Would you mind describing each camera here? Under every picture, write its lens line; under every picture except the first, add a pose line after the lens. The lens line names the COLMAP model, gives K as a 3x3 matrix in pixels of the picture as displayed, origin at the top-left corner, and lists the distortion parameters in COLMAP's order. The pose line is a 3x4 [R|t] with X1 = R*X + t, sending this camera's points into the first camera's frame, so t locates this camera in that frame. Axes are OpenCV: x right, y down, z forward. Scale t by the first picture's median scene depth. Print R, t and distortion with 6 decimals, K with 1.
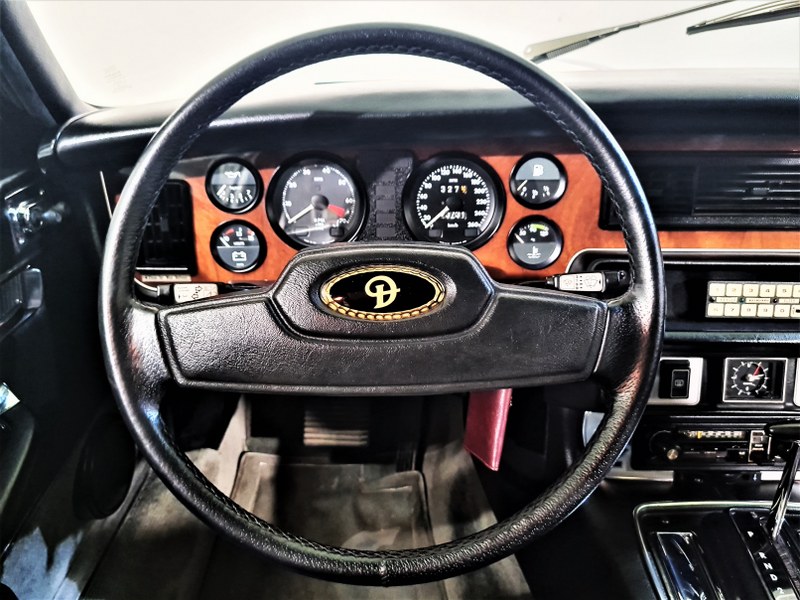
lens RADIAL K [[605.9, 0, 400.0], [0, 605.9, 300.0], [0, 0, 1]] dist [0.013514, -0.006827]
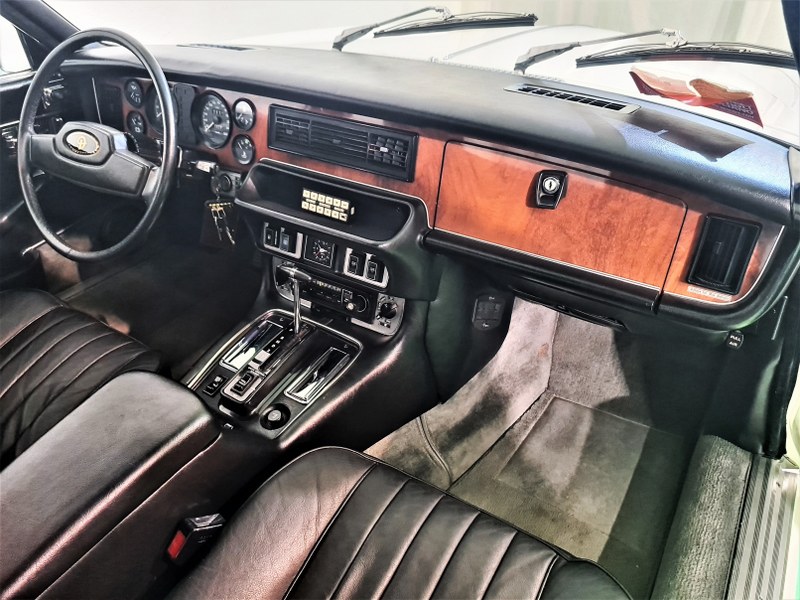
lens RADIAL K [[605.9, 0, 400.0], [0, 605.9, 300.0], [0, 0, 1]] dist [0.013514, -0.006827]
pose [[0.857602, 0.287532, -0.426431, 1.528363], [-0.231190, 0.956157, 0.179764, -0.097547], [0.459423, -0.055579, 0.886477, -0.424868]]
